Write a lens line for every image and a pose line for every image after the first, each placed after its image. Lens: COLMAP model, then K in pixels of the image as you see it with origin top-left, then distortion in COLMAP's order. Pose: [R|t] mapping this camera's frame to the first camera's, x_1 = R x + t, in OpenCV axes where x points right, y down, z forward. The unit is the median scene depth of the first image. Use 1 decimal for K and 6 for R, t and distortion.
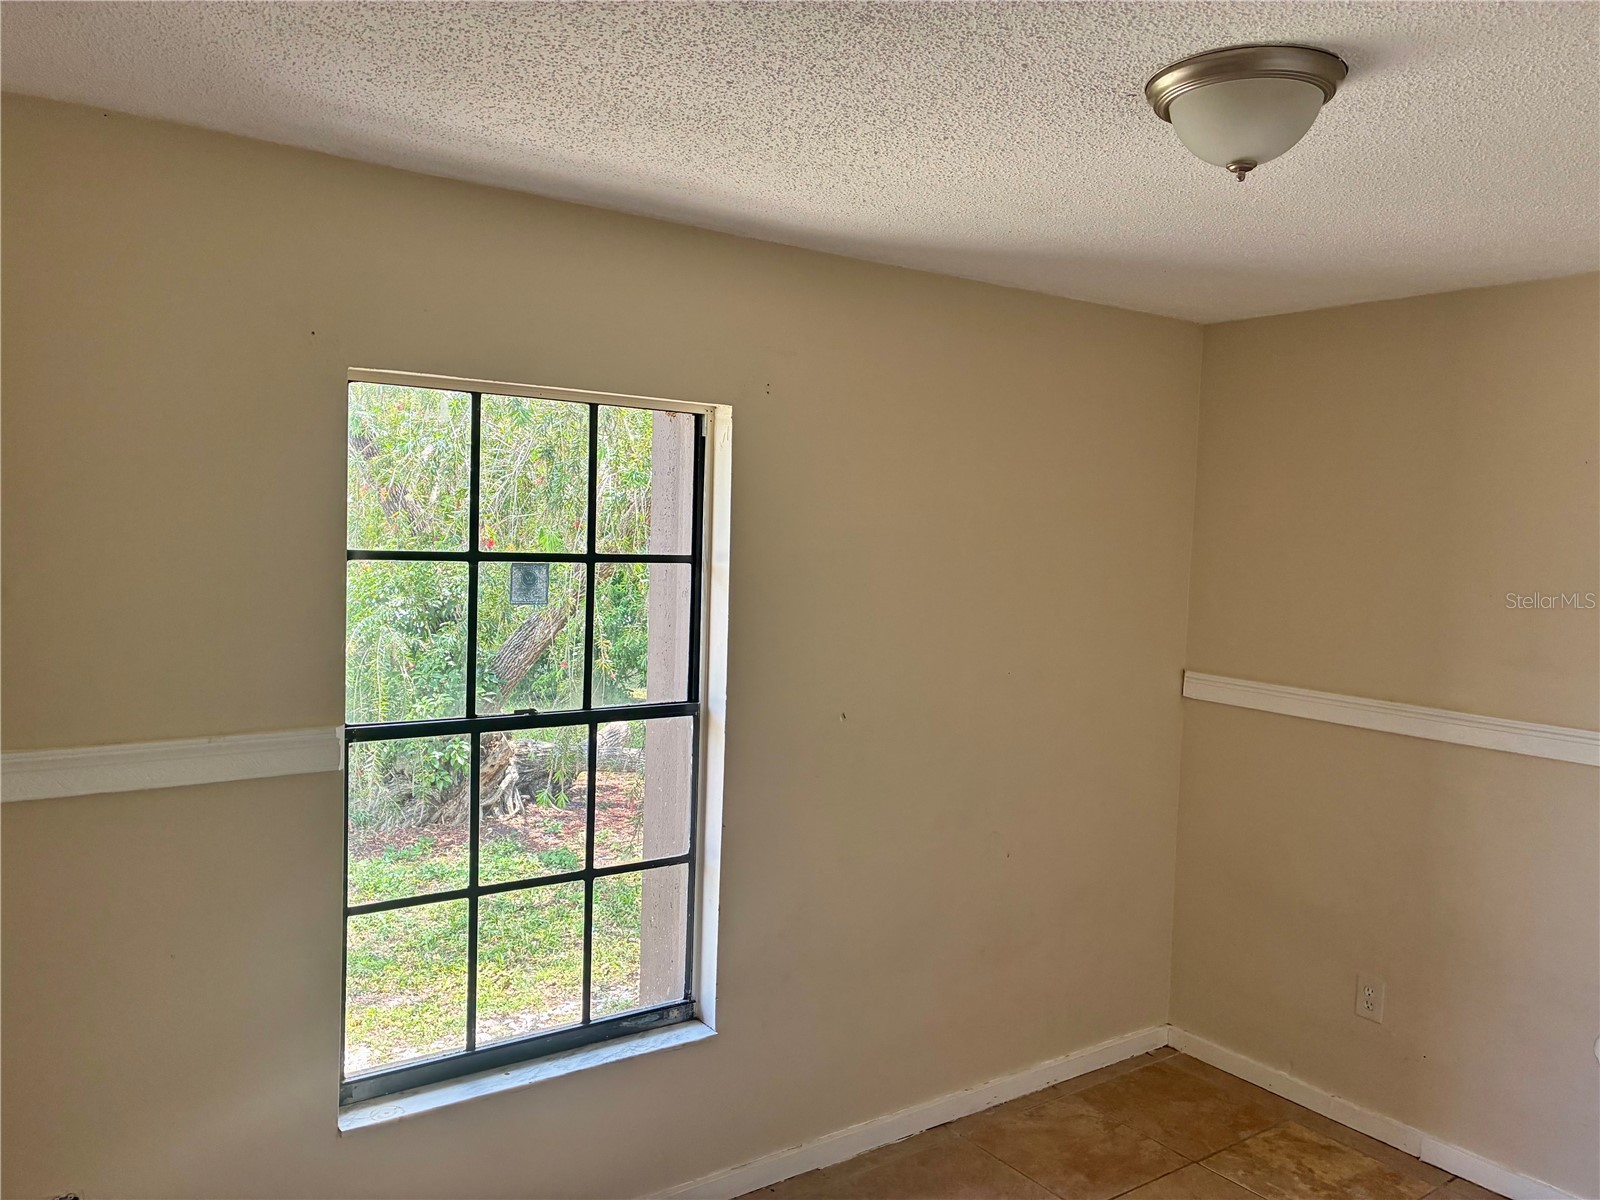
lens RADIAL K [[1266.6, 0, 800.0], [0, 1266.6, 600.0], [0, 0, 1]] dist [0.055858, 0.152428]
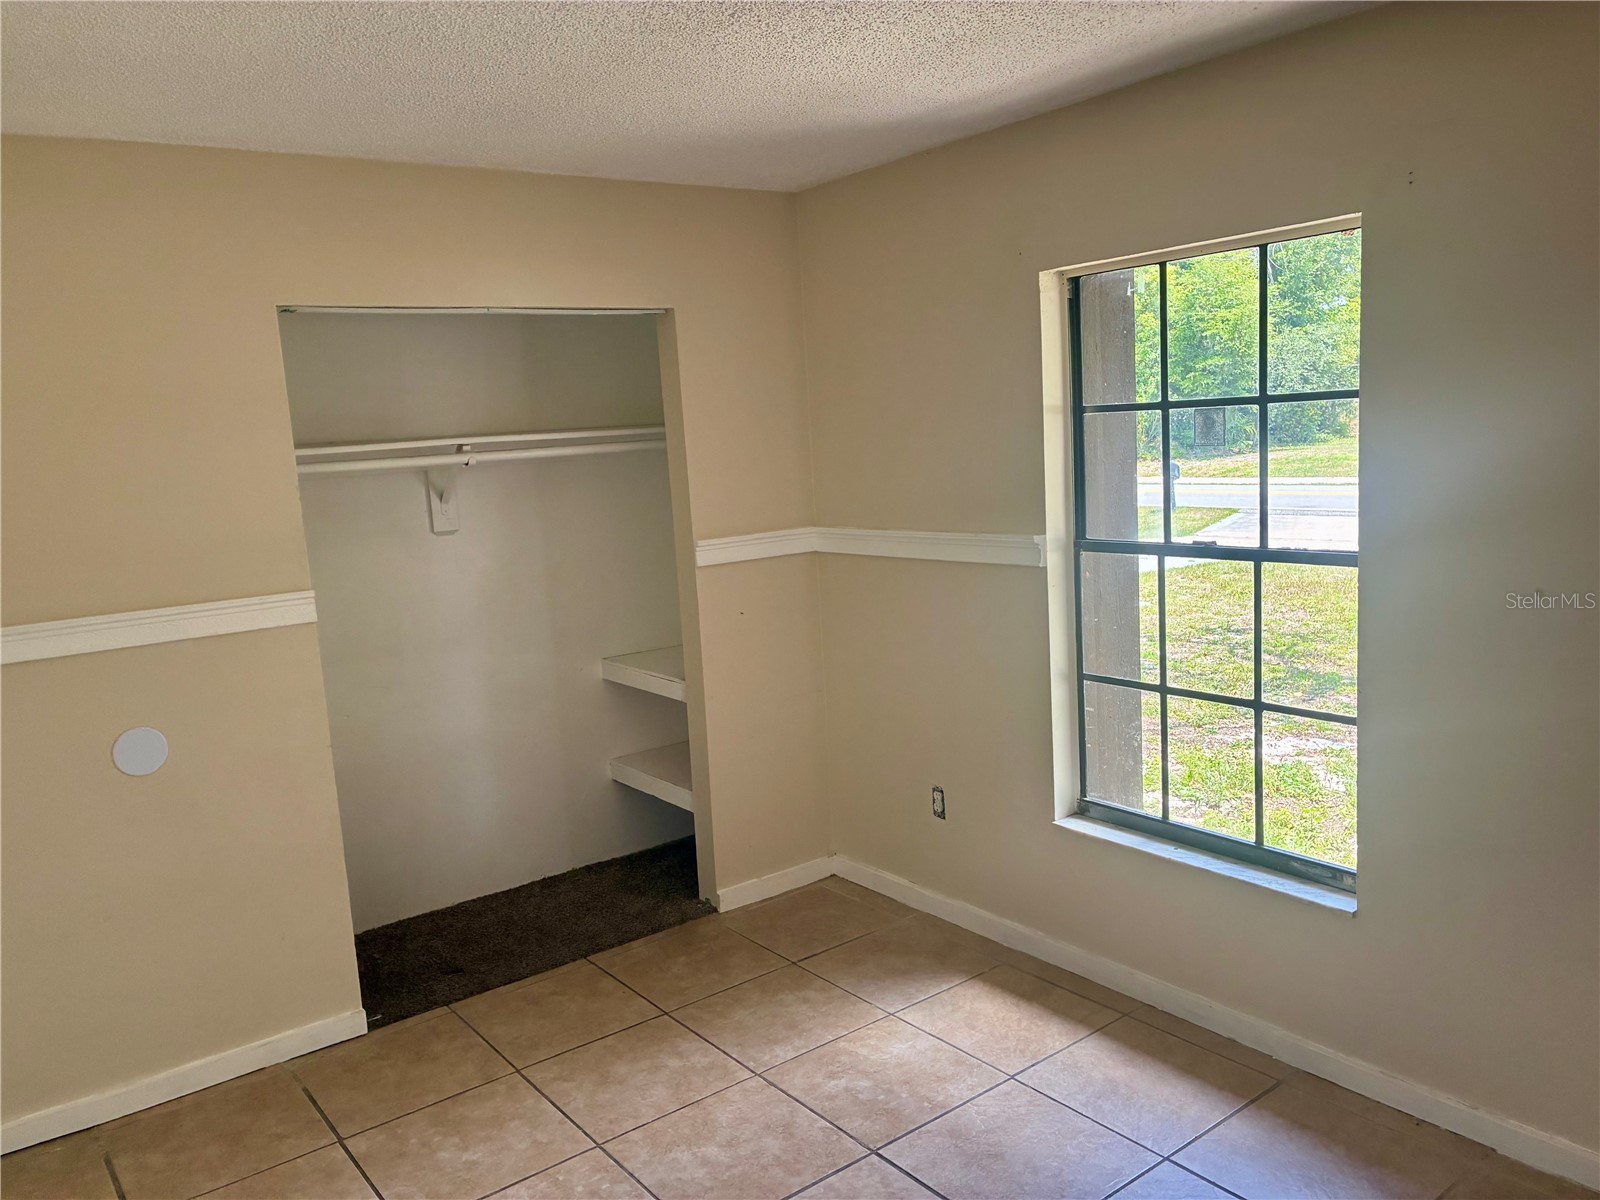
lens RADIAL K [[1266.6, 0, 800.0], [0, 1266.6, 600.0], [0, 0, 1]] dist [0.055858, 0.152428]
pose [[0.039296, 0.106328, -0.993554, 0.881796], [-0.012123, 0.994300, 0.105928, 0.022937], [0.999154, 0.007882, 0.040361, 0.601160]]
